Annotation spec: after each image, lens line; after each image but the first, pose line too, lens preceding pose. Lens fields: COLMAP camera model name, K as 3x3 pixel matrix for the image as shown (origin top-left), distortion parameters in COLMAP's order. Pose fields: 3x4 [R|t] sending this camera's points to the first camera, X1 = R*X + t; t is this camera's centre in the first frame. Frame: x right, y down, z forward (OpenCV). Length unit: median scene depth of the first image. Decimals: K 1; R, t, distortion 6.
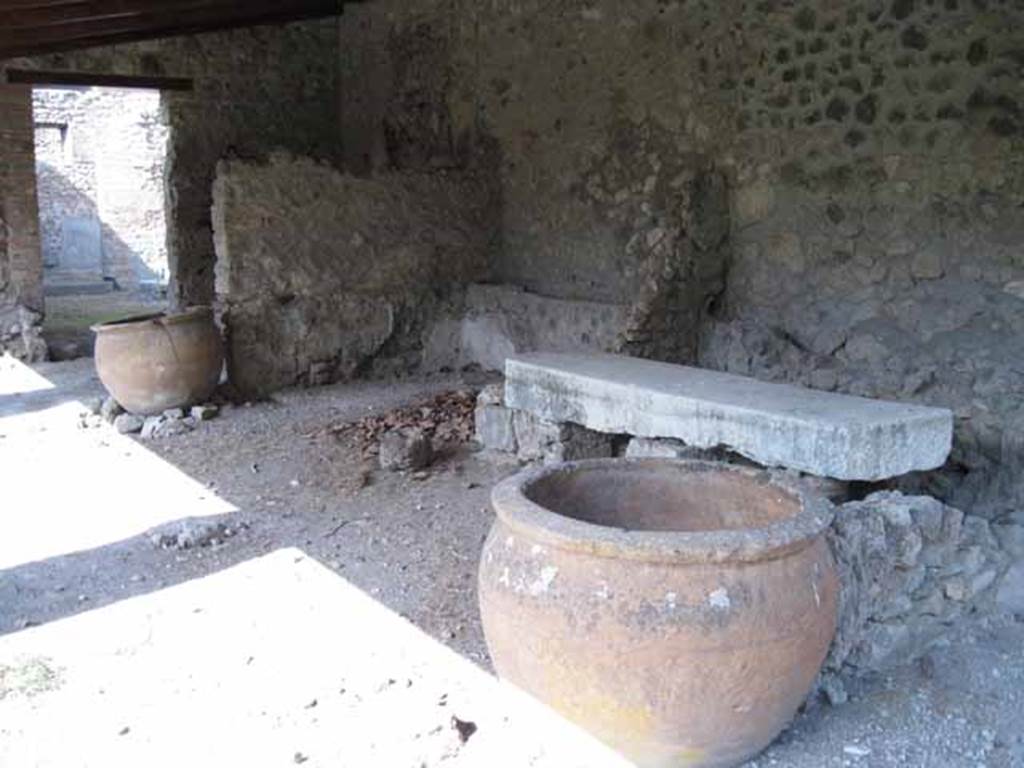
lens RADIAL K [[1063.4, 0, 524.3], [0, 1063.4, 397.3], [0, 0, 1]] dist [-0.117621, 0.038308]
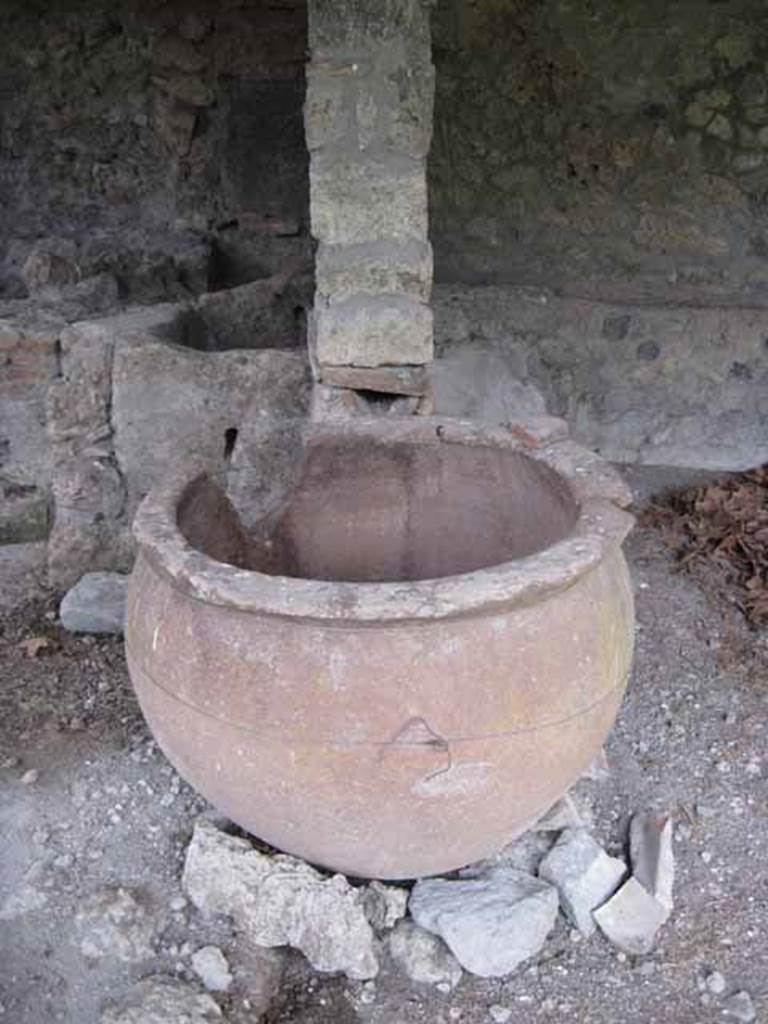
lens RADIAL K [[1063.4, 0, 425.1], [0, 1063.4, 480.8], [0, 0, 1]] dist [-0.117621, 0.038308]
pose [[0.551993, -0.204149, 0.808472, -0.634022], [0.105716, 0.978876, 0.175000, -0.139286], [-0.827120, -0.011130, 0.561915, 0.961939]]
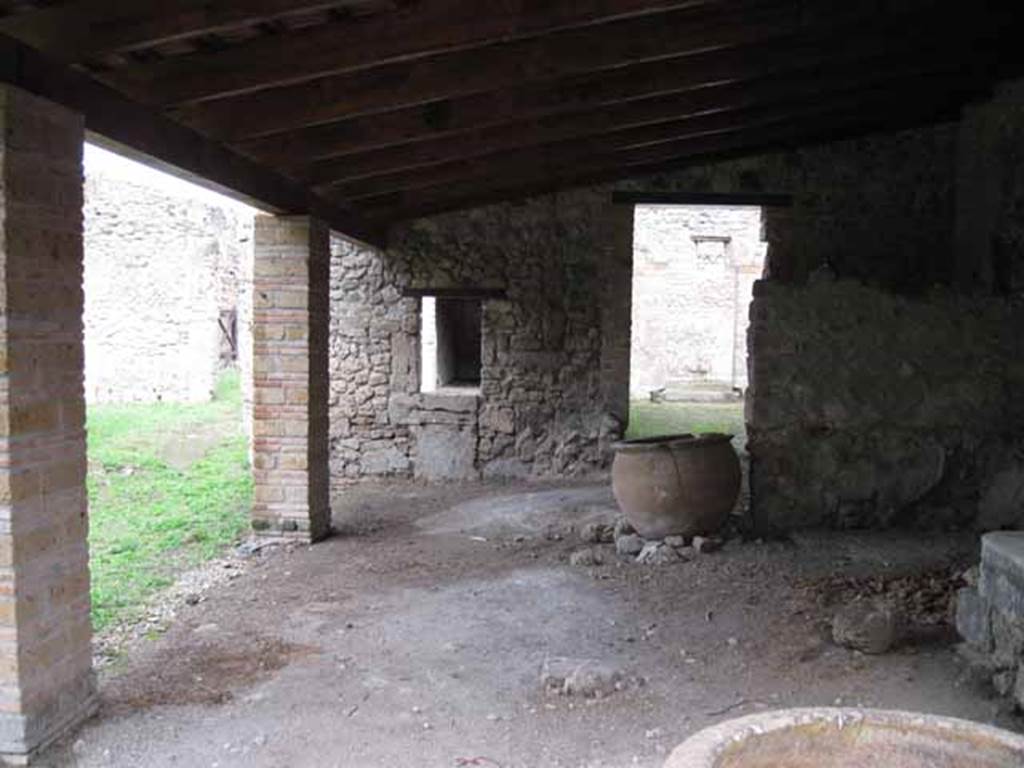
lens RADIAL K [[1063.4, 0, 524.3], [0, 1063.4, 397.3], [0, 0, 1]] dist [-0.117621, 0.038308]
pose [[0.790472, 0.058556, -0.609692, 0.157581], [-0.119359, 0.991063, -0.059566, -0.045327], [0.600755, 0.119858, 0.790397, 0.146764]]
